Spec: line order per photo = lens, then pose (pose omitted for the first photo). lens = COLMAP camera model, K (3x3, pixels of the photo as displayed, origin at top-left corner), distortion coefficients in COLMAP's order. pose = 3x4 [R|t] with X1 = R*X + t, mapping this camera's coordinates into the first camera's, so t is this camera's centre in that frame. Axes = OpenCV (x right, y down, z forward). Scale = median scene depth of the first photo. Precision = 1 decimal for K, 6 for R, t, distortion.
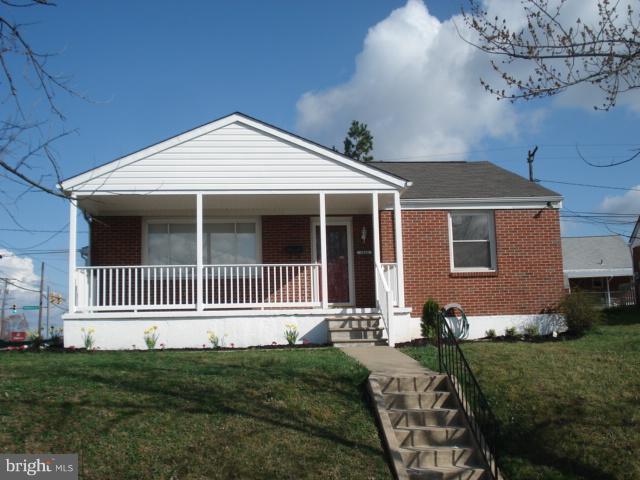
lens RADIAL K [[723.2, 0, 320.0], [0, 723.2, 240.0], [0, 0, 1]] dist [-0.086082, -0.051070]
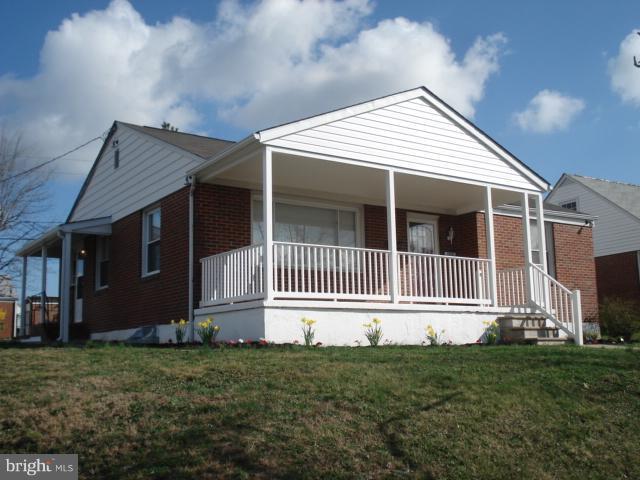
lens RADIAL K [[723.2, 0, 320.0], [0, 723.2, 240.0], [0, 0, 1]] dist [-0.086082, -0.051070]
pose [[0.888742, 0.086553, 0.450163, -0.618165], [-0.082807, 0.996171, -0.028051, 0.051225], [-0.450867, -0.012347, 0.892506, 0.245460]]
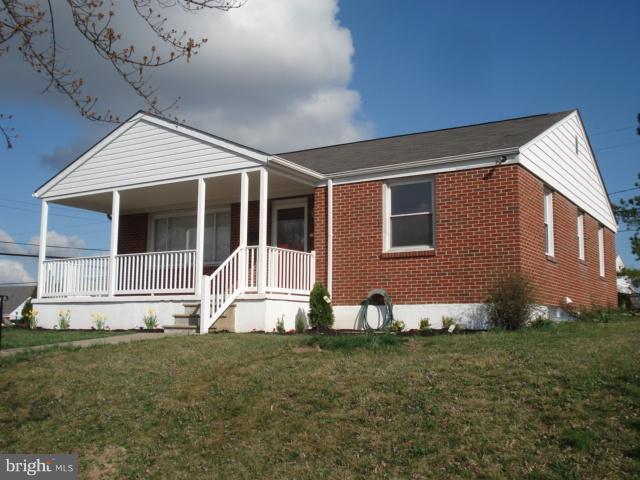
lens RADIAL K [[723.2, 0, 320.0], [0, 723.2, 240.0], [0, 0, 1]] dist [-0.086082, -0.051070]
pose [[0.791983, -0.047826, -0.608667, 0.726952], [0.055586, 0.998435, -0.006126, 0.034700], [0.608008, -0.028982, 0.793402, 0.313287]]
